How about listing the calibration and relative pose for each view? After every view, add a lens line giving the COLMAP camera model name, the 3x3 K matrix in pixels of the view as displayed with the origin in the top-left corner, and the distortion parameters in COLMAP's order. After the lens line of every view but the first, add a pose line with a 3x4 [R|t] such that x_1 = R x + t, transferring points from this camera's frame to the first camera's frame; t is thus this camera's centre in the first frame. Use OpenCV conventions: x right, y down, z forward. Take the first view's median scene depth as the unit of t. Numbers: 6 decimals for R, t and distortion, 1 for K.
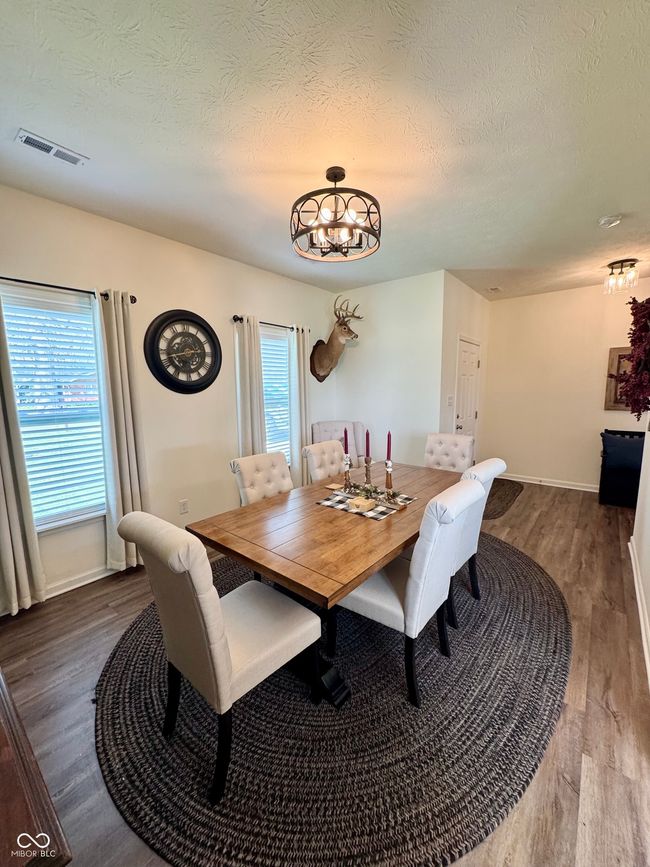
lens RADIAL K [[343.8, 0, 326.4], [0, 343.8, 432.5], [0, 0, 1]] dist [-0.003292, 0.000357]
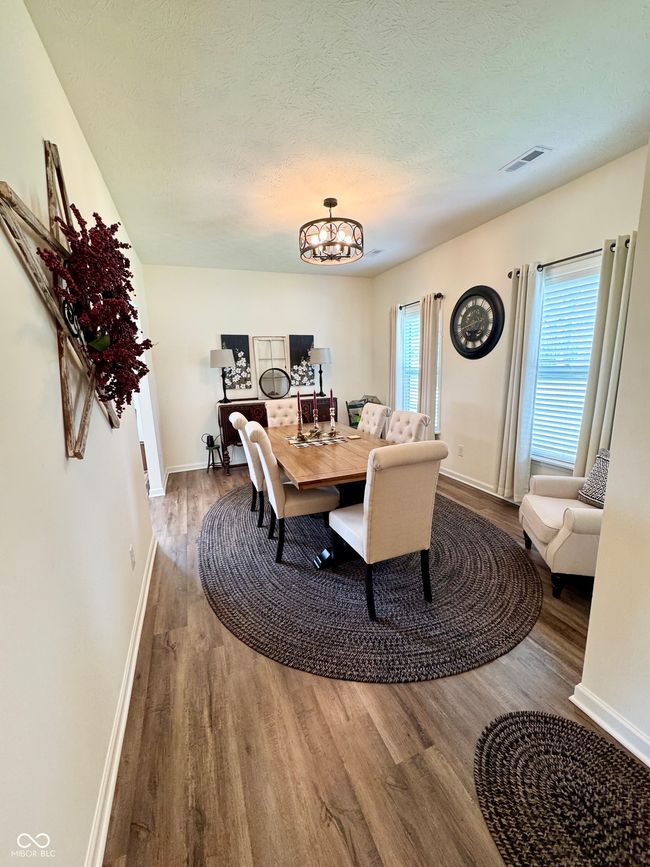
lens RADIAL K [[343.8, 0, 326.4], [0, 343.8, 432.5], [0, 0, 1]] dist [-0.003292, 0.000357]
pose [[-0.487626, 0.198209, -0.850255, 1.284038], [-0.076556, 0.960429, 0.267797, -0.214599], [0.869690, 0.195677, -0.453156, 1.653852]]
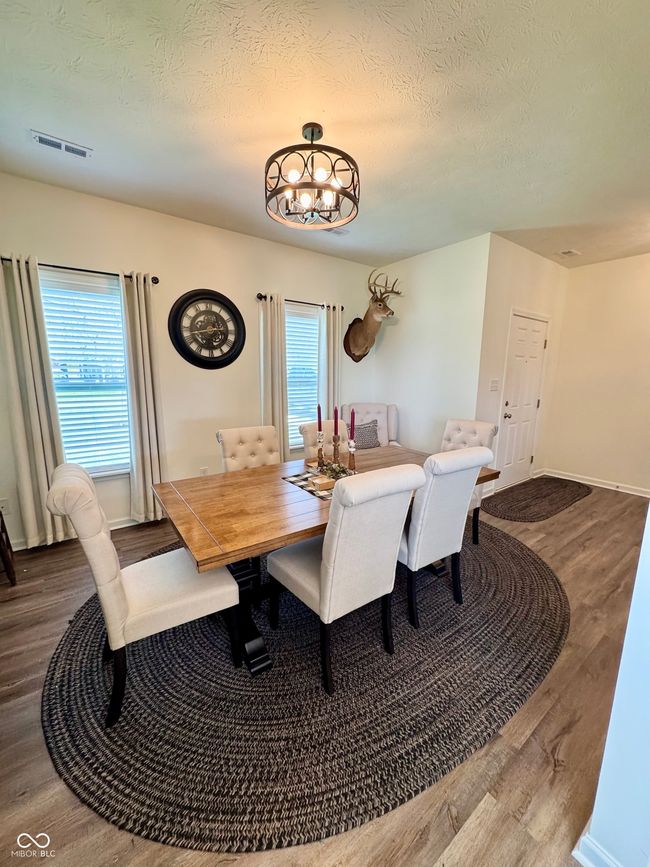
lens RADIAL K [[343.8, 0, 326.4], [0, 343.8, 432.5], [0, 0, 1]] dist [-0.003292, 0.000357]
pose [[0.967296, 0.063844, -0.245483, 0.319657], [-0.053419, 0.997374, 0.048900, 0.017689], [0.247960, -0.034187, 0.968167, 0.068785]]
